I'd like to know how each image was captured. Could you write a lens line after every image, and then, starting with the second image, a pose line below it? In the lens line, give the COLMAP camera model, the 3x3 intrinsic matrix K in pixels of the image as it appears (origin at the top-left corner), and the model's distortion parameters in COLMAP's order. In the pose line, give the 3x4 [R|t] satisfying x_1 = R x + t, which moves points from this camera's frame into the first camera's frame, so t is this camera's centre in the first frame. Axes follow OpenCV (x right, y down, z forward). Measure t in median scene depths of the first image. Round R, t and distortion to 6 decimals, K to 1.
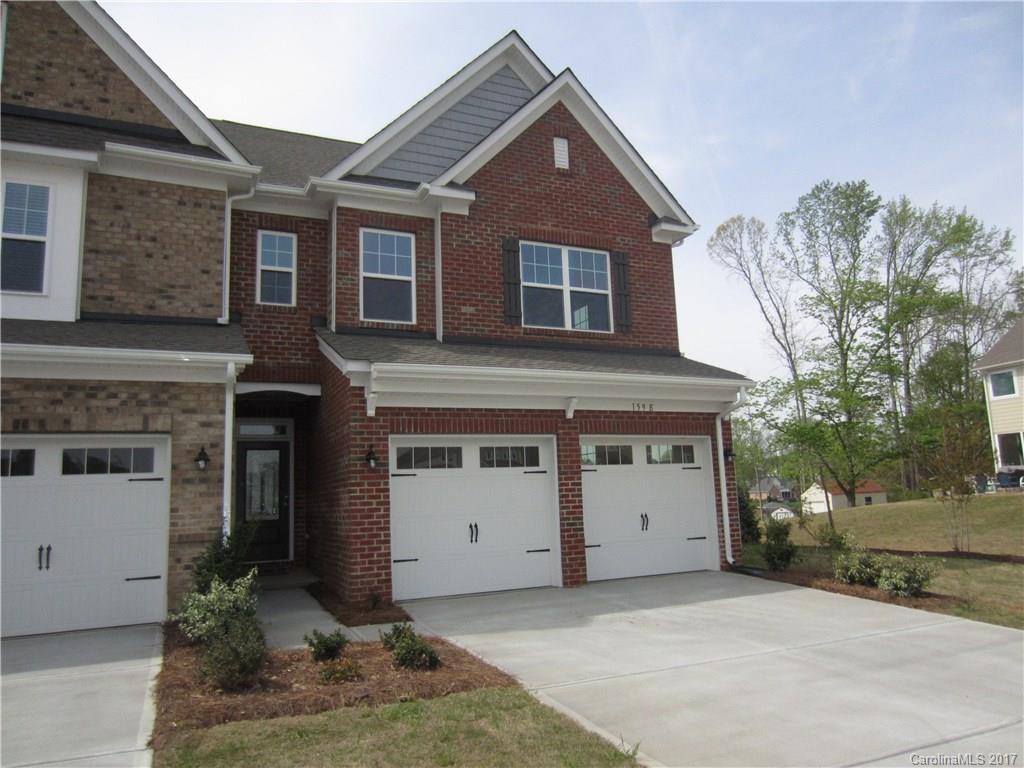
lens RADIAL K [[714.3, 0, 512.6], [0, 714.3, 389.7], [0, 0, 1]] dist [-0.017481, 0.004676]
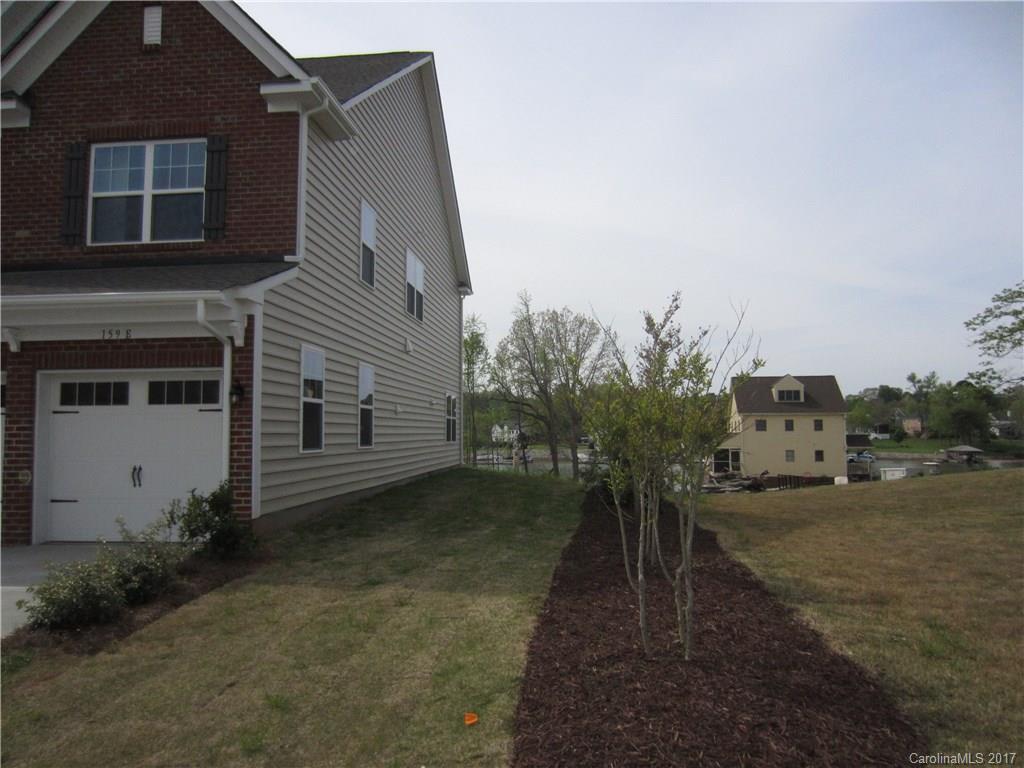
lens RADIAL K [[740.7, 0, 529.3], [0, 740.7, 380.6], [0, 0, 1]] dist [-0.023365, 0.003253]
pose [[0.867608, -0.007930, -0.497185, 1.033835], [0.055189, 0.995231, 0.080432, 0.037091], [0.494176, -0.097223, 0.863909, 0.536083]]
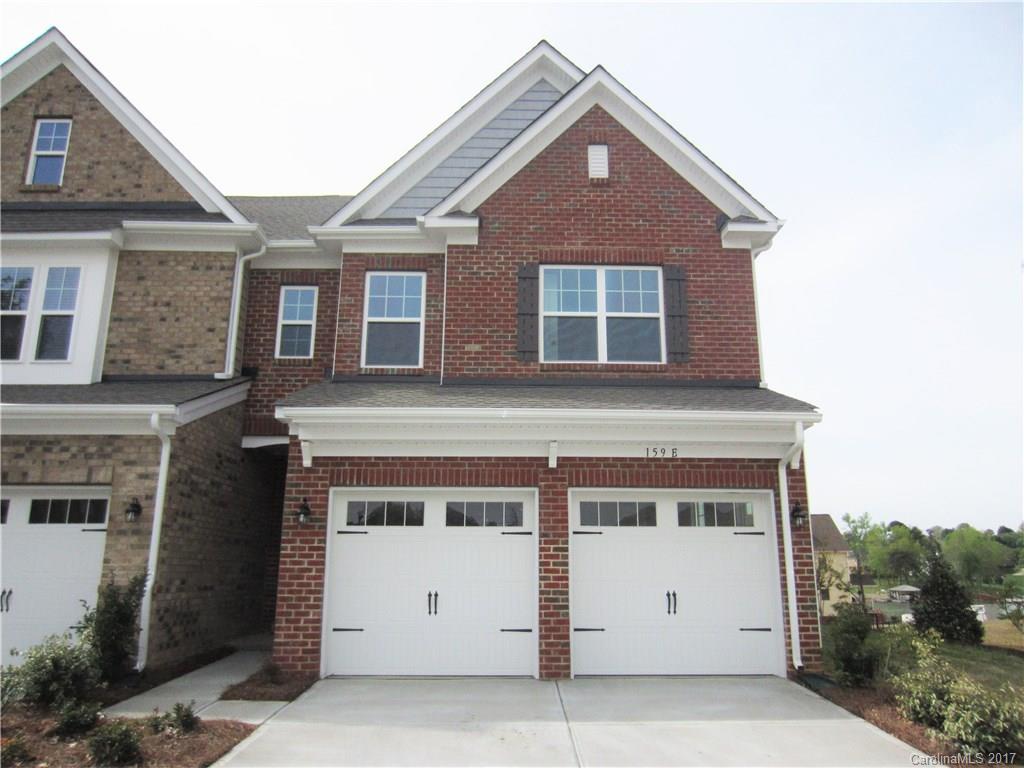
lens RADIAL K [[714.3, 0, 512.6], [0, 714.3, 389.7], [0, 0, 1]] dist [-0.017481, 0.004676]
pose [[0.914123, -0.056412, -0.401493, 0.366619], [0.023155, 0.995920, -0.087215, 0.021107], [0.404775, 0.070429, 0.911700, 0.224940]]
